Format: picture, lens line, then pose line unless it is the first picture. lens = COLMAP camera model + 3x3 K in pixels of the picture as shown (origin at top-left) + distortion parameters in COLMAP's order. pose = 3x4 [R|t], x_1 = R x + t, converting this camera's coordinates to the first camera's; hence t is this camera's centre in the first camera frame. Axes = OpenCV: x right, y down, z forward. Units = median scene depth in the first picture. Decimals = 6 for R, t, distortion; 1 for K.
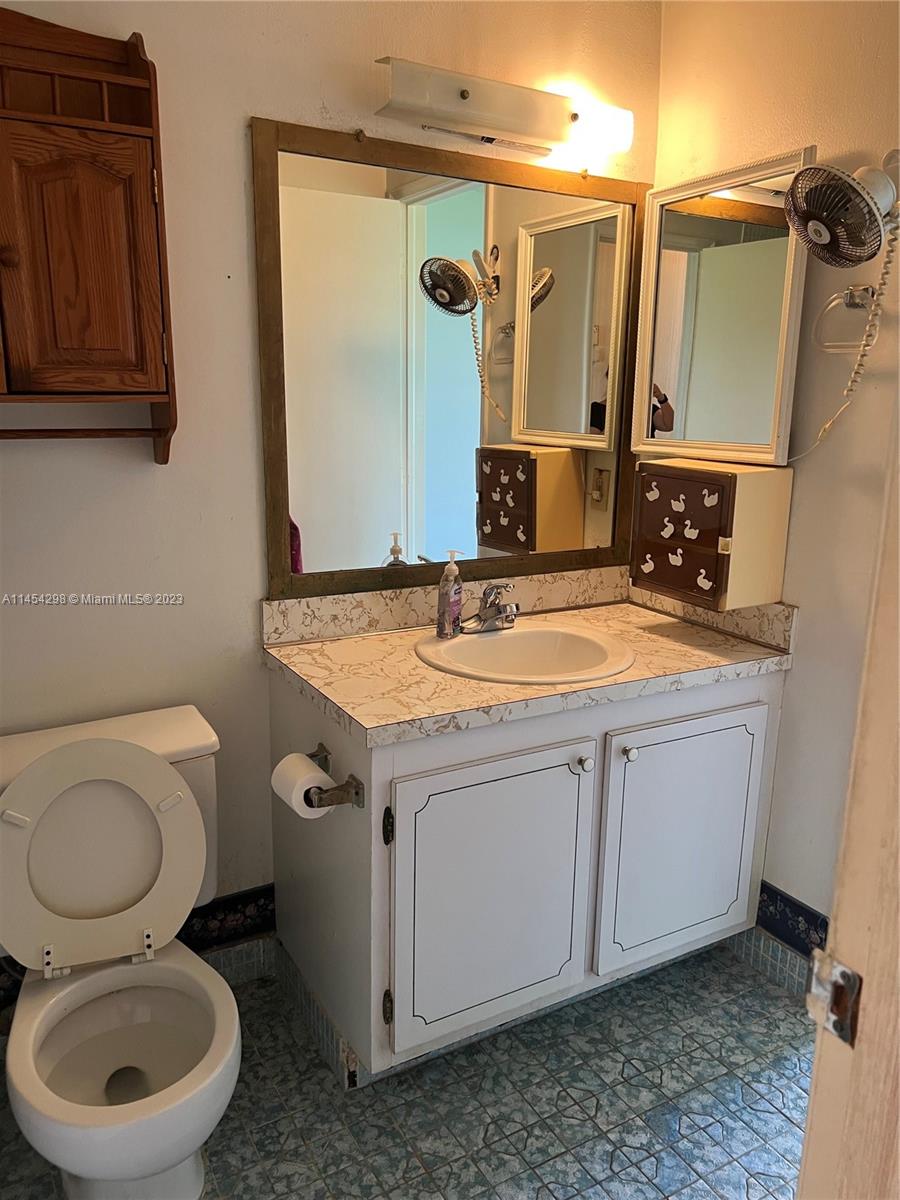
lens RADIAL K [[903.8, 0, 453.1], [0, 903.8, 604.2], [0, 0, 1]] dist [0.002052, 0.000372]
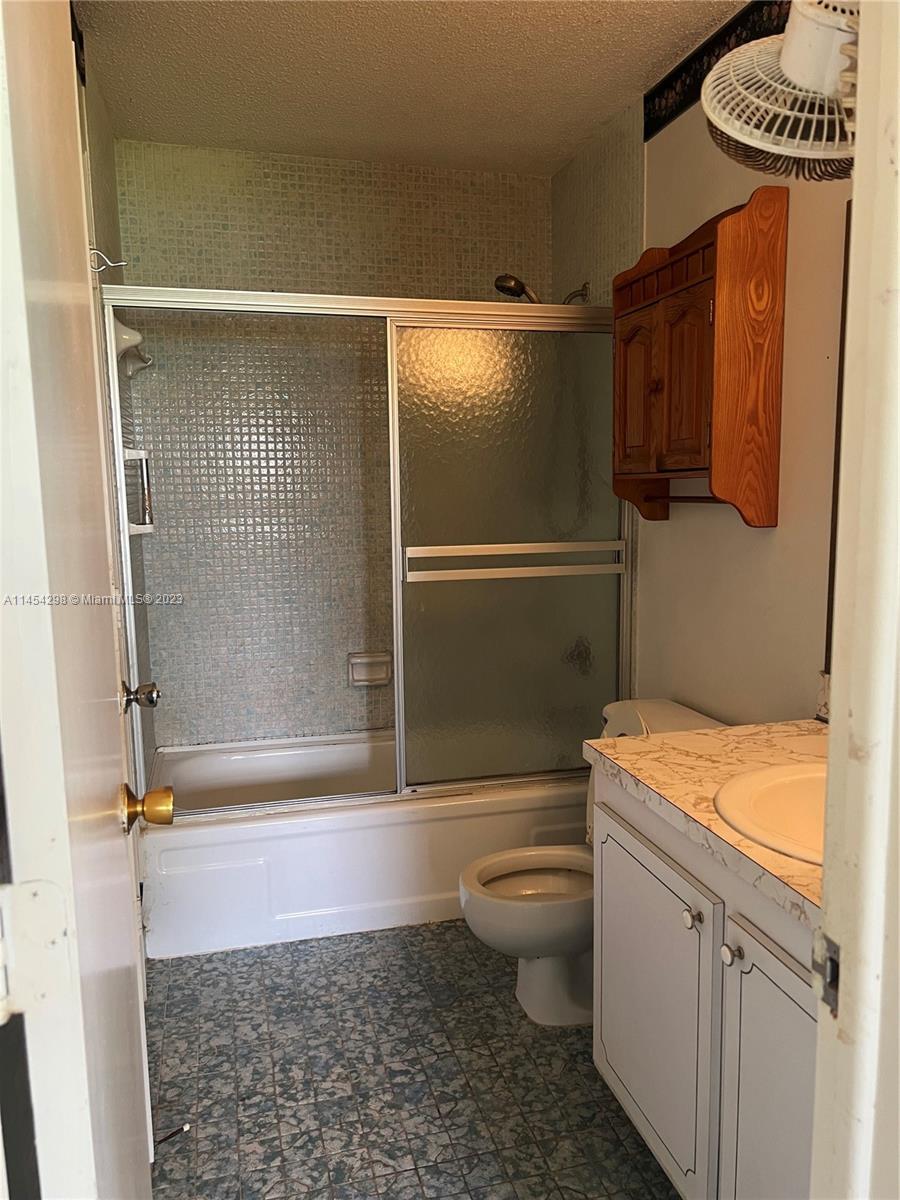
lens RADIAL K [[903.8, 0, 453.3], [0, 903.8, 600.8], [0, 0, 1]] dist [0.002052, 0.000372]
pose [[-0.262267, 0.115291, -0.958083, 0.942472], [-0.202063, 0.964267, 0.171348, -0.187262], [0.943603, 0.238532, -0.229599, 0.933823]]
